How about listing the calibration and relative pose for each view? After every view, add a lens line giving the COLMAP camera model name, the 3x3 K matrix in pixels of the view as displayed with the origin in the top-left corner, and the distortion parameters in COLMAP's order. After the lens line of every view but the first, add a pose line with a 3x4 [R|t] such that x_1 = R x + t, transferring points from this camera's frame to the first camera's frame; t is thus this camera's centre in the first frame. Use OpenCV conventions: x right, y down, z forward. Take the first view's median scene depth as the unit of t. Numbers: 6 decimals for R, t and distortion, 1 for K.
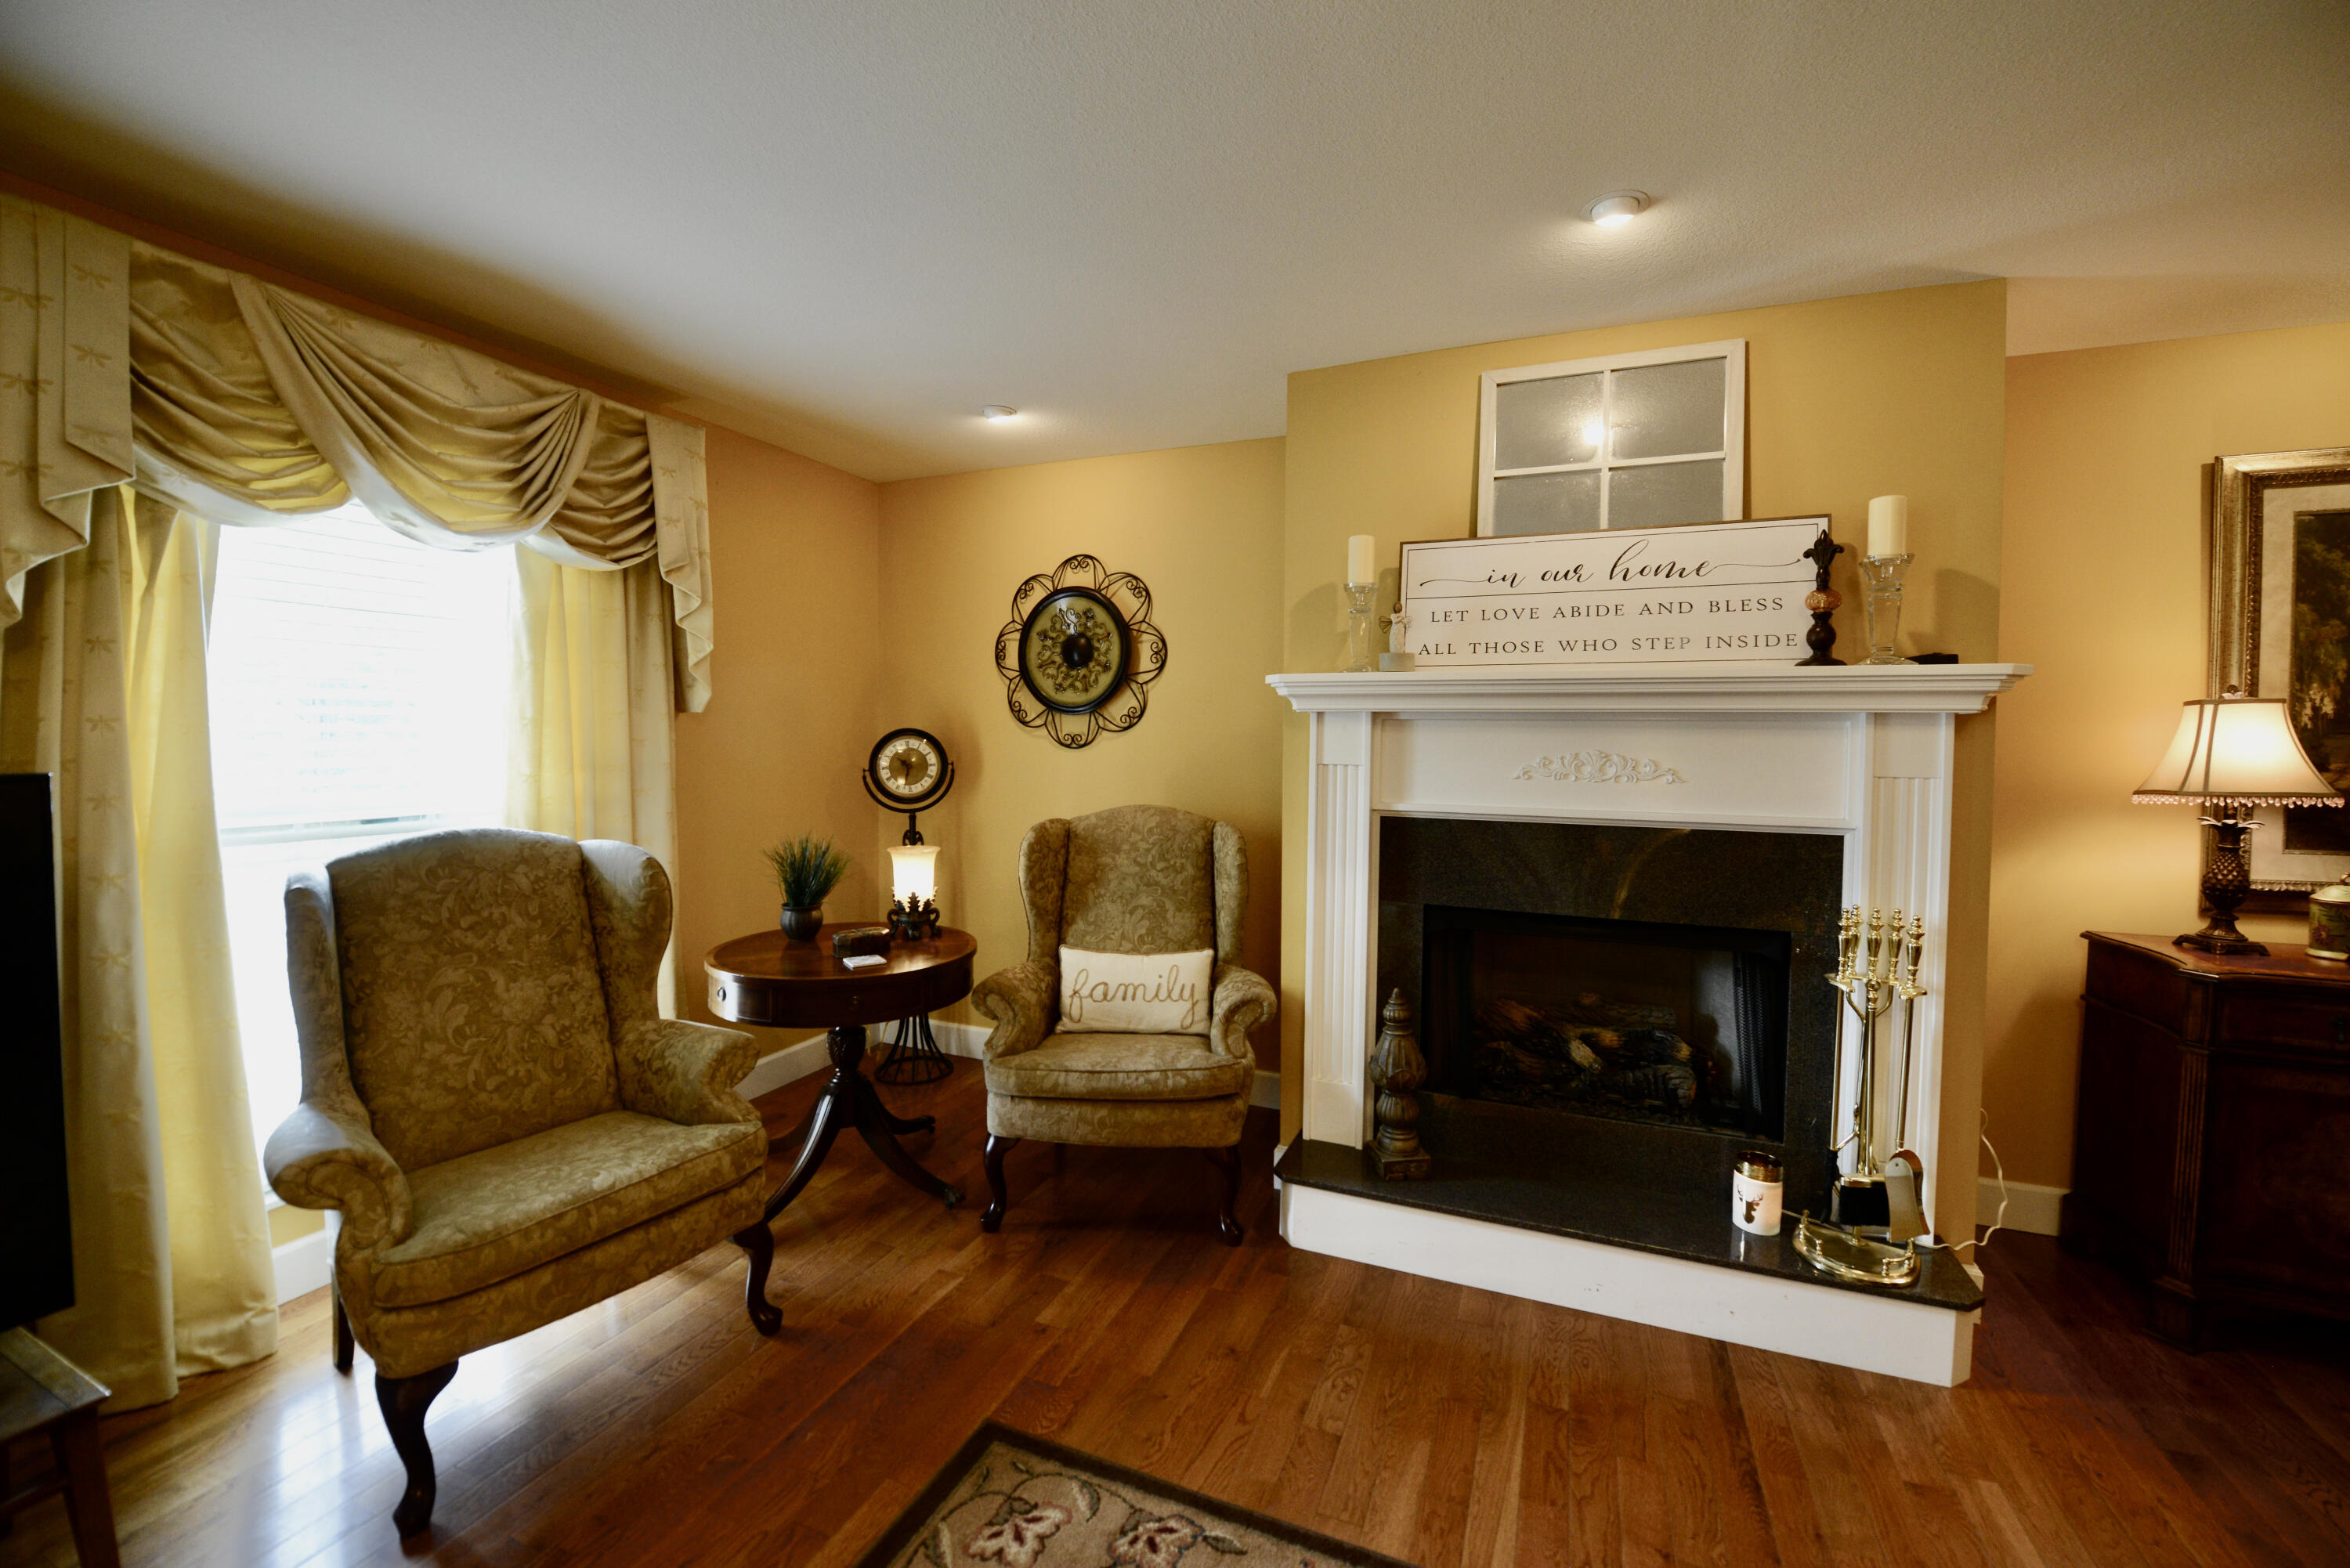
lens RADIAL K [[929.9, 0, 1184.4], [0, 929.9, 768.0], [0, 0, 1]] dist [-0.019577, -0.000374]
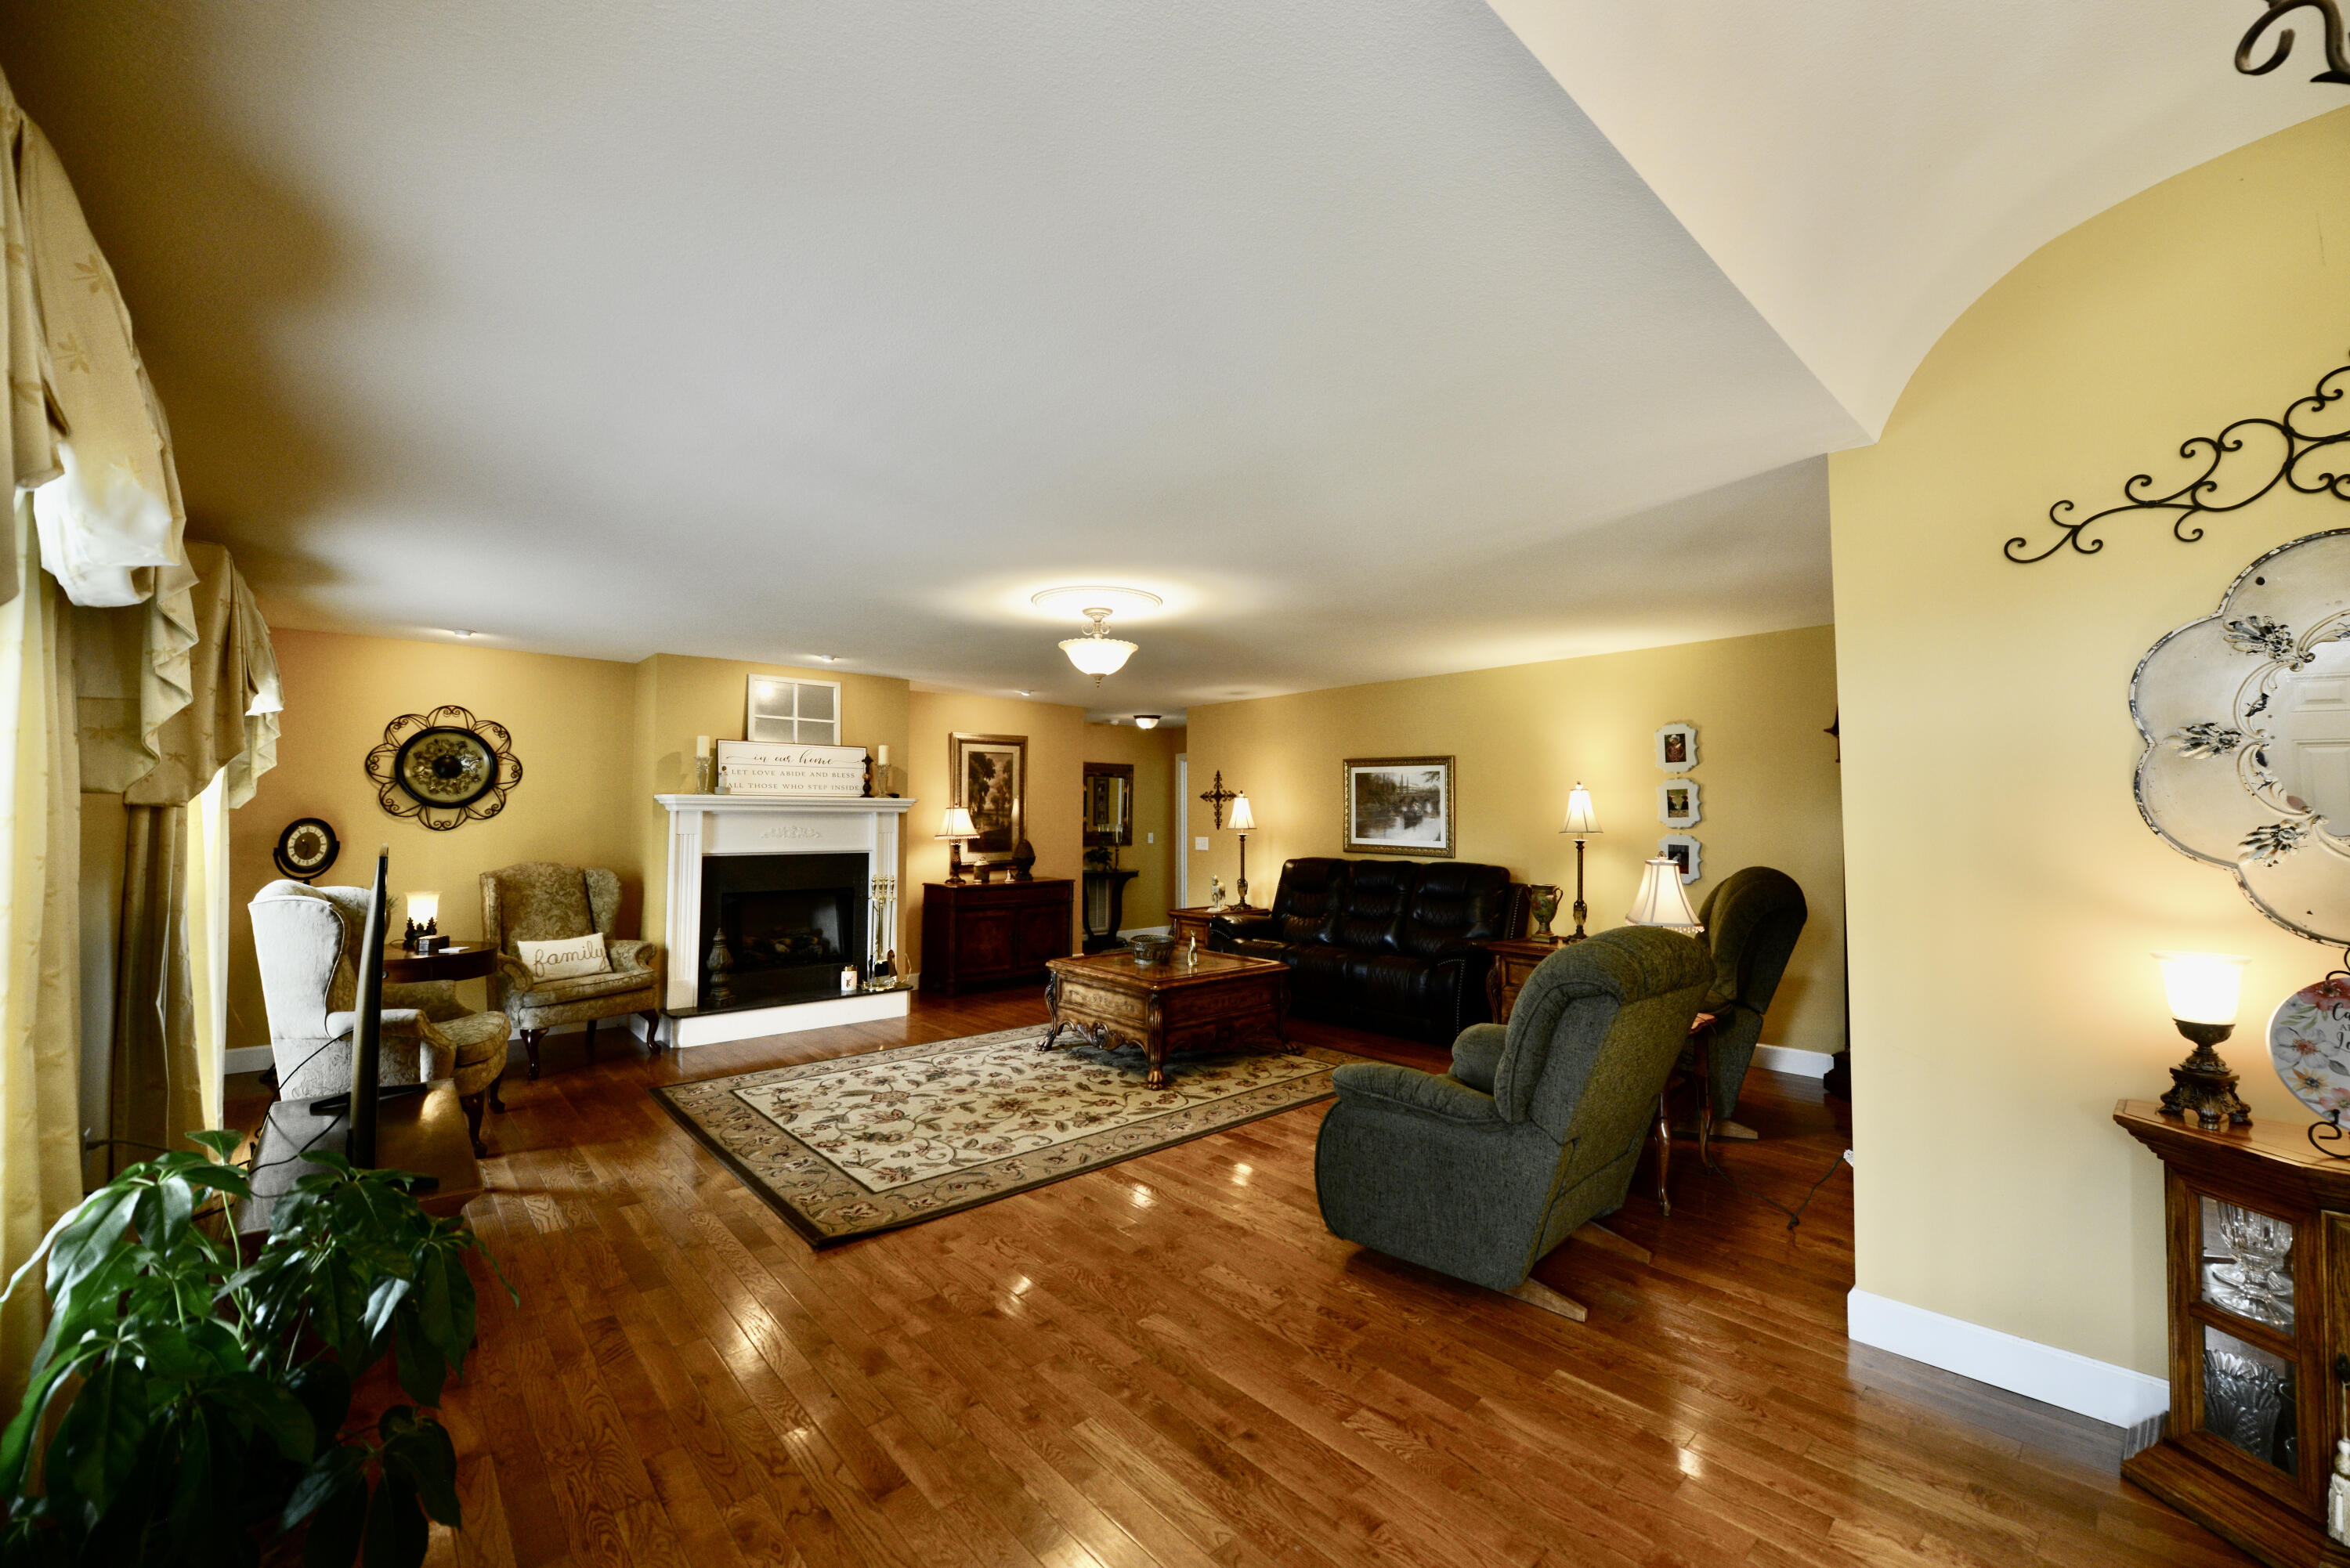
lens RADIAL K [[929.9, 0, 1184.4], [0, 929.9, 768.0], [0, 0, 1]] dist [-0.019577, -0.000374]
pose [[0.435593, 0.037379, 0.899367, -1.323785], [0.034085, 0.997736, -0.057976, 0.007584], [-0.899498, 0.055909, 0.433332, -1.057465]]
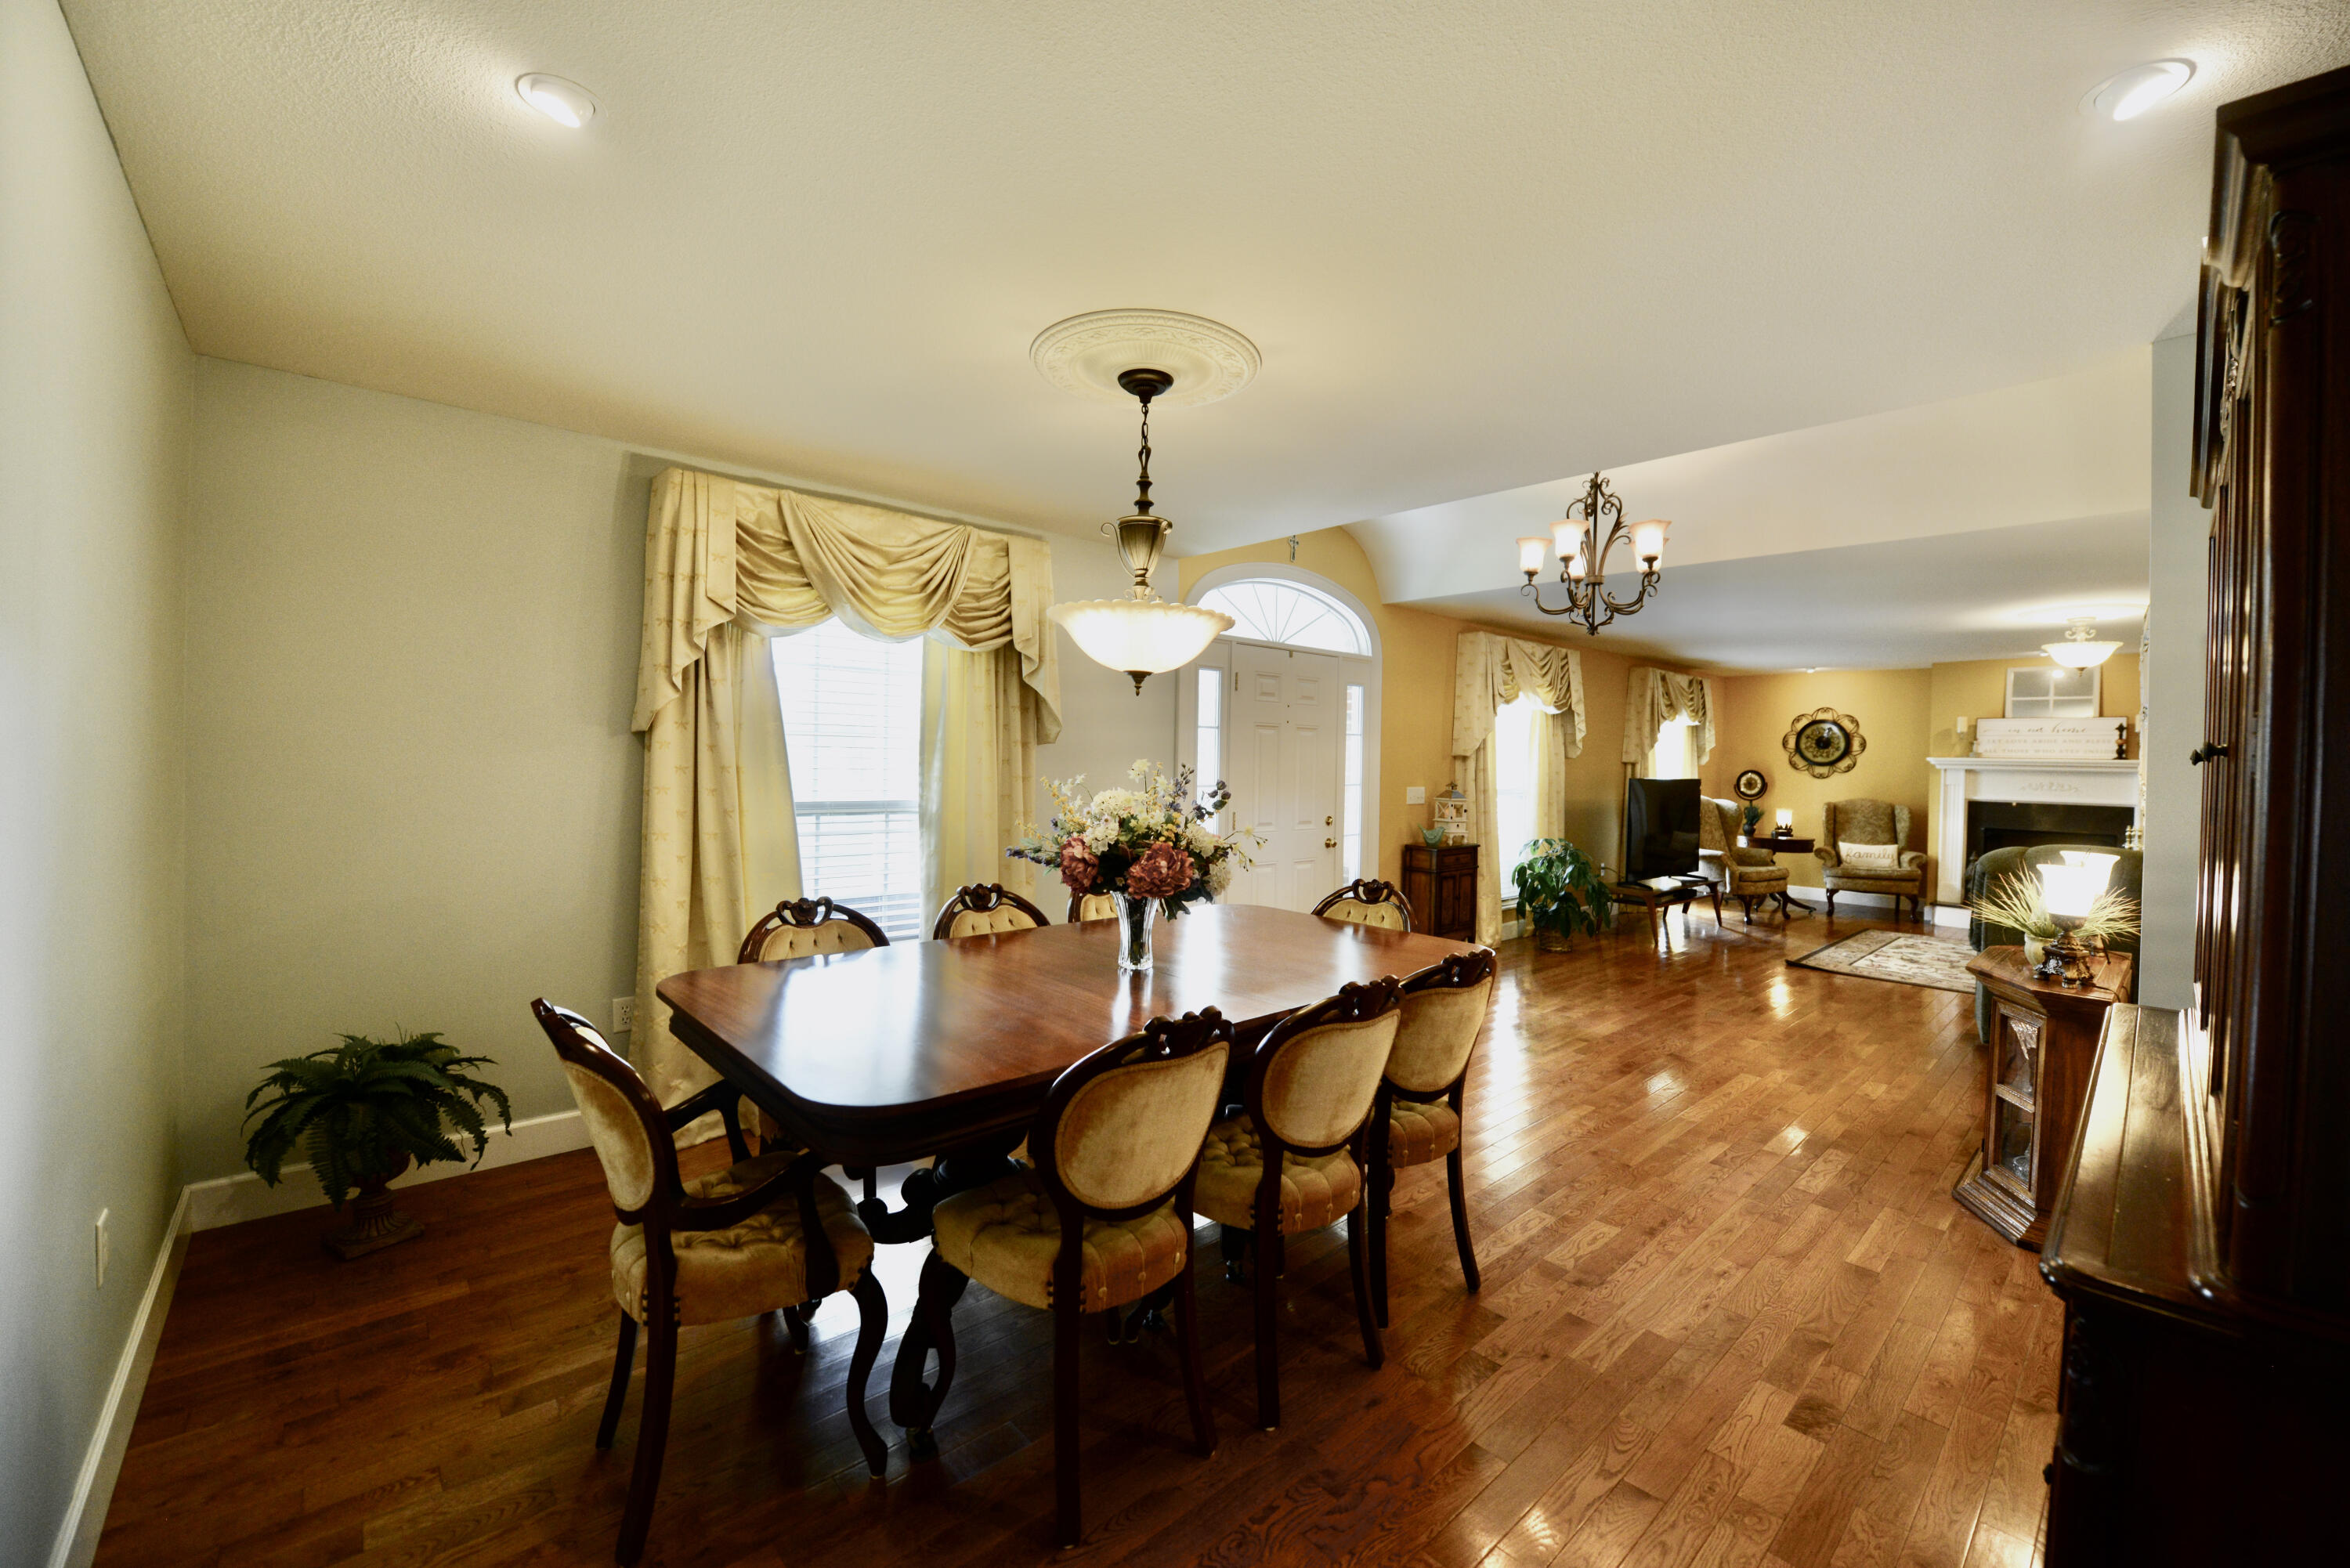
lens RADIAL K [[929.9, 0, 1184.4], [0, 929.9, 768.0], [0, 0, 1]] dist [-0.019577, -0.000374]
pose [[0.903509, 0.013814, -0.428347, -0.899802], [-0.027142, 0.999318, -0.025023, 0.091793], [0.427709, 0.034234, 0.903268, -3.092664]]
